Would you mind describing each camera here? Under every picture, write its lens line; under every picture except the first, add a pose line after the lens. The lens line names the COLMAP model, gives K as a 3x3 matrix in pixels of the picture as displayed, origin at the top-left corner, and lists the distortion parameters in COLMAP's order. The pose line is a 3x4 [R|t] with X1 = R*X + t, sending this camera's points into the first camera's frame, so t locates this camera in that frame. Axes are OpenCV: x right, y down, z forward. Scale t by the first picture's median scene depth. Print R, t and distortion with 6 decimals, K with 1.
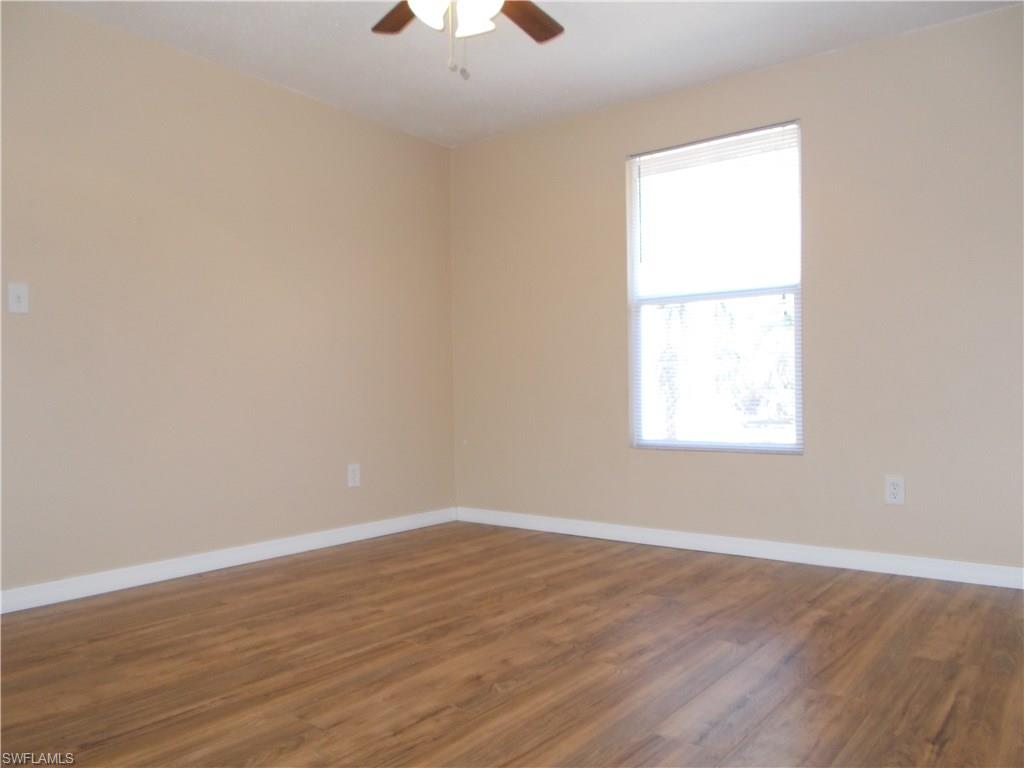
lens RADIAL K [[791.0, 0, 509.9], [0, 791.0, 387.0], [0, 0, 1]] dist [0.023945, -0.017335]
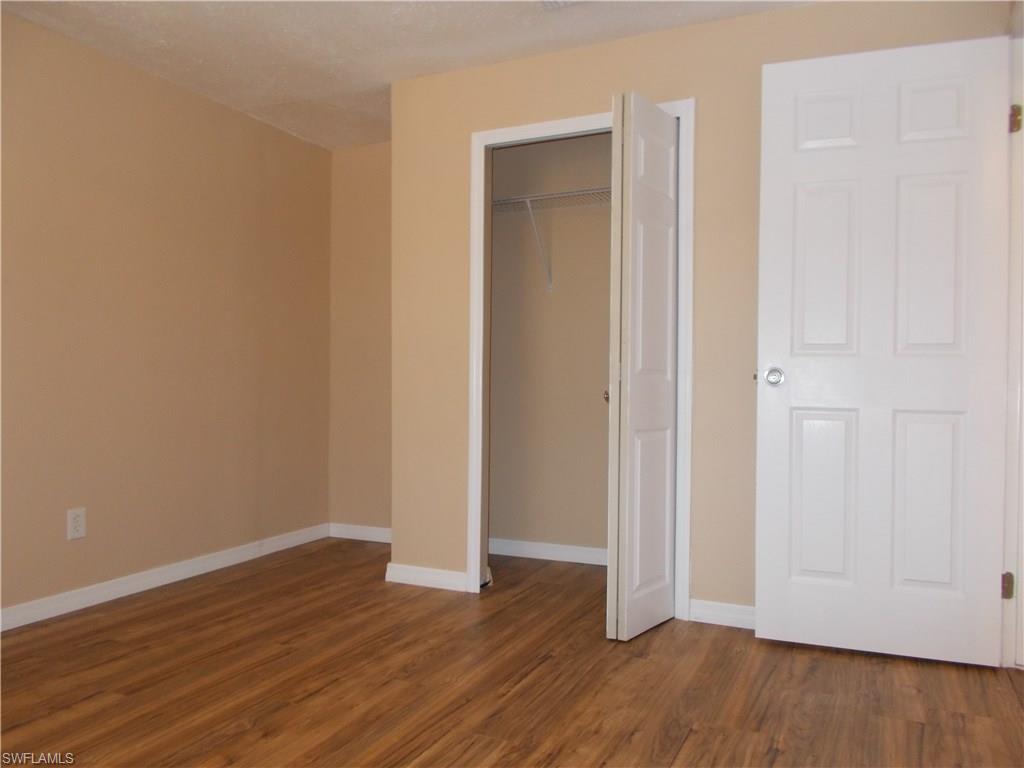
lens RADIAL K [[791.0, 0, 512.0], [0, 791.0, 384.0], [0, 0, 1]] dist [0.023945, -0.017335]
pose [[-0.977070, 0.016076, -0.212311, -0.142530], [0.012317, 0.999743, 0.019019, -0.072323], [0.212563, 0.015968, -0.977017, 2.144022]]
